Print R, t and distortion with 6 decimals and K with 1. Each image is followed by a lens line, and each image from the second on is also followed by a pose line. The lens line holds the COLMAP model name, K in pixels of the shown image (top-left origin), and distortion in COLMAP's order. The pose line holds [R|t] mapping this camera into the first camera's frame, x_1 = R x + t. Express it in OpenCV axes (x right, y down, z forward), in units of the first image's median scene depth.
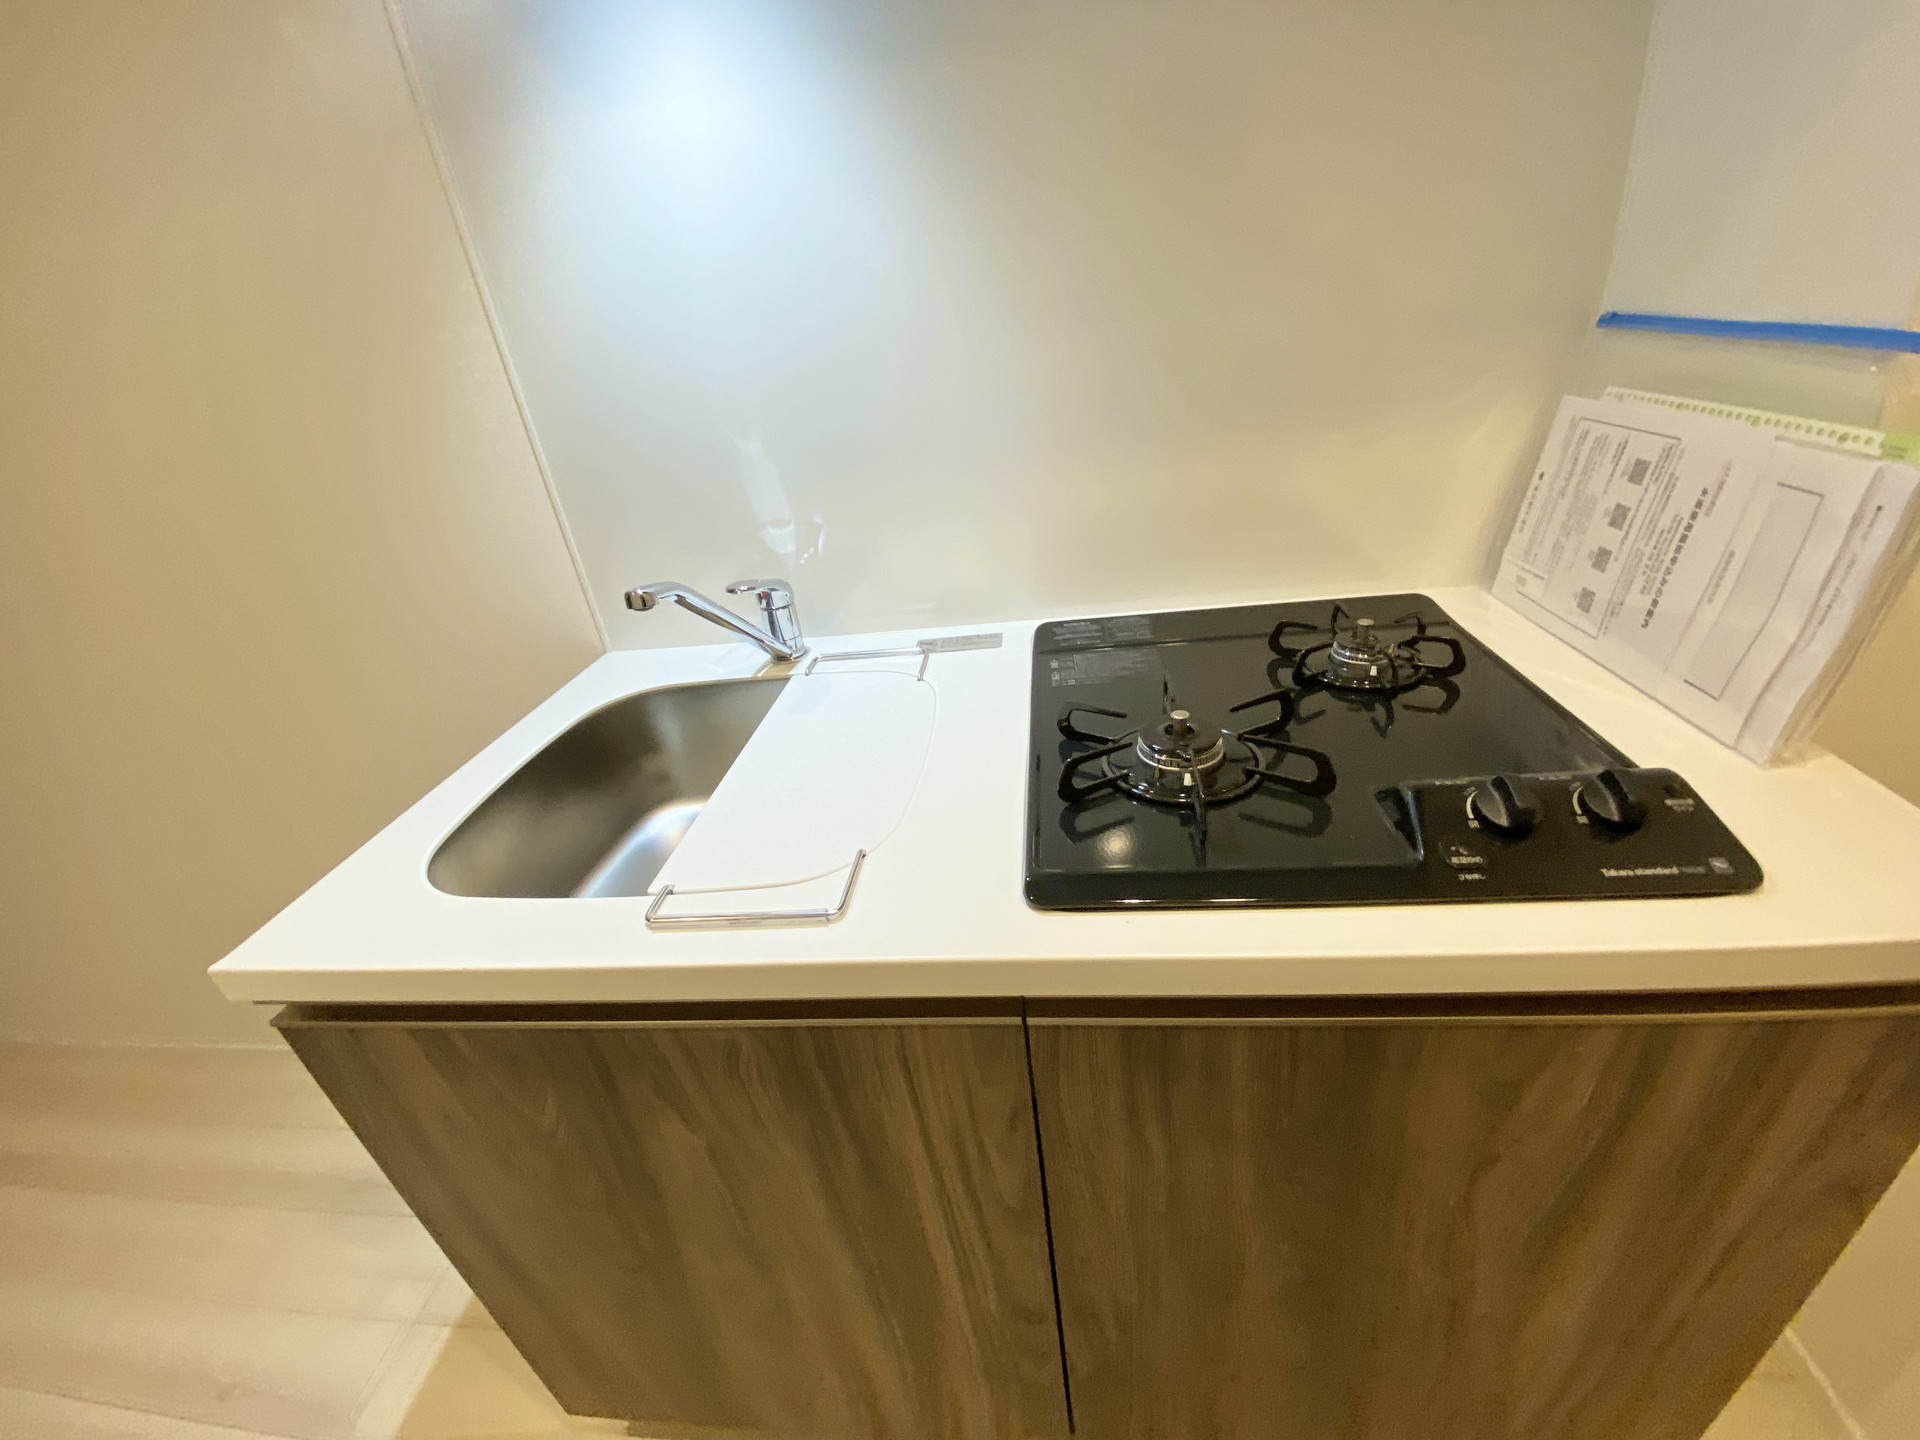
lens RADIAL K [[767.8, 0, 960.0], [0, 767.8, 720.0], [0, 0, 1]] dist [0.002657, -0.012361]
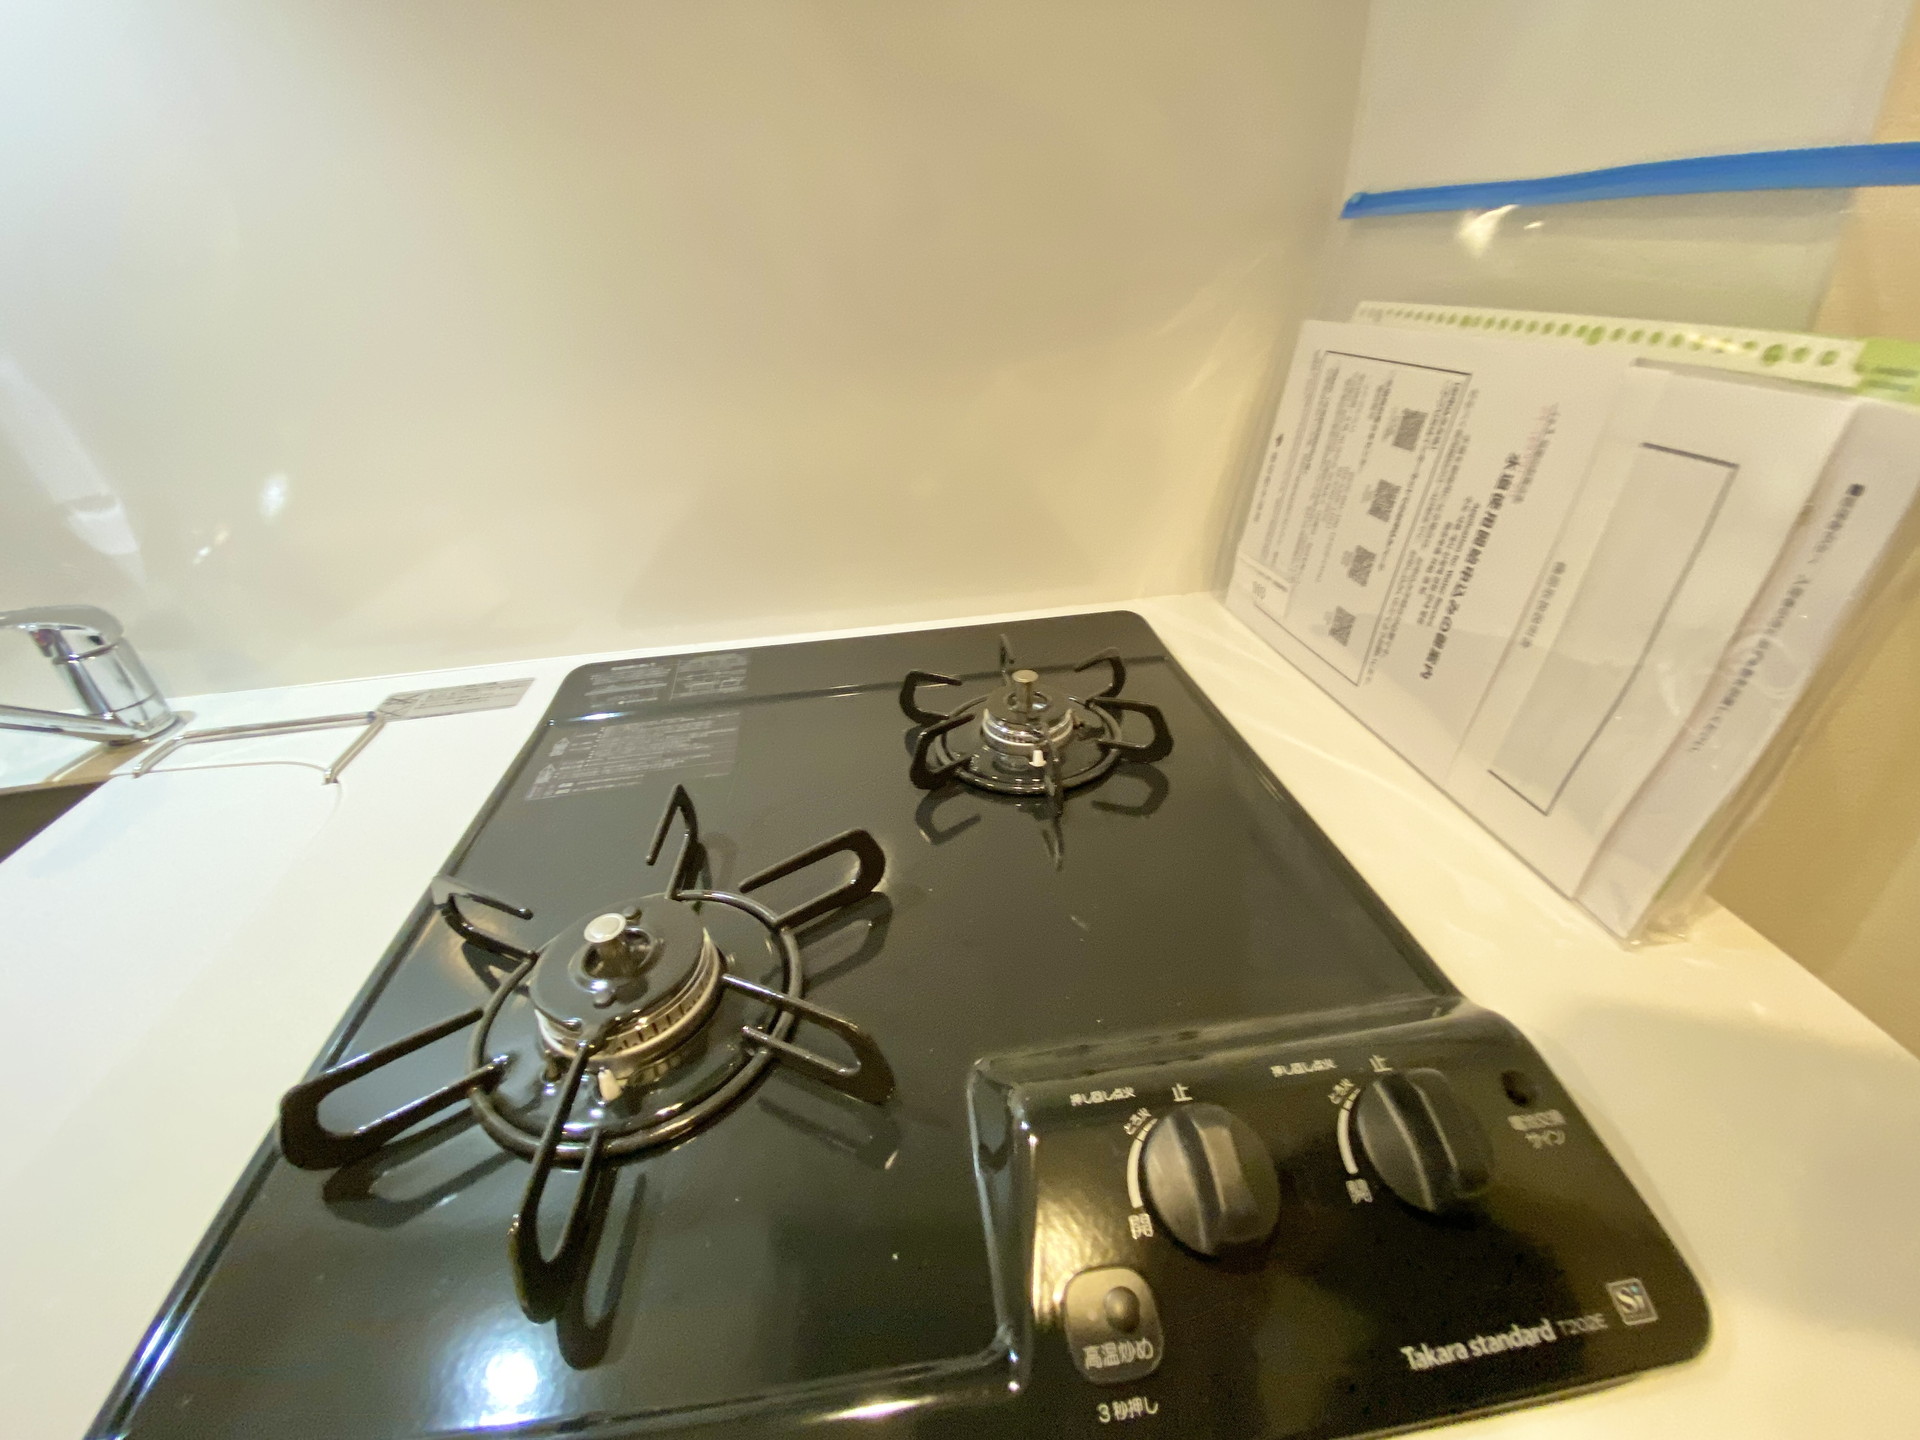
lens RADIAL K [[785.7, 0, 960.0], [0, 785.7, 720.0], [0, 0, 1]] dist [0.000739, -0.011917]
pose [[0.971031, -0.057868, 0.231839, 0.358689], [0.051737, 0.998134, 0.032444, -0.123724], [-0.233284, -0.019510, 0.972213, 0.443653]]
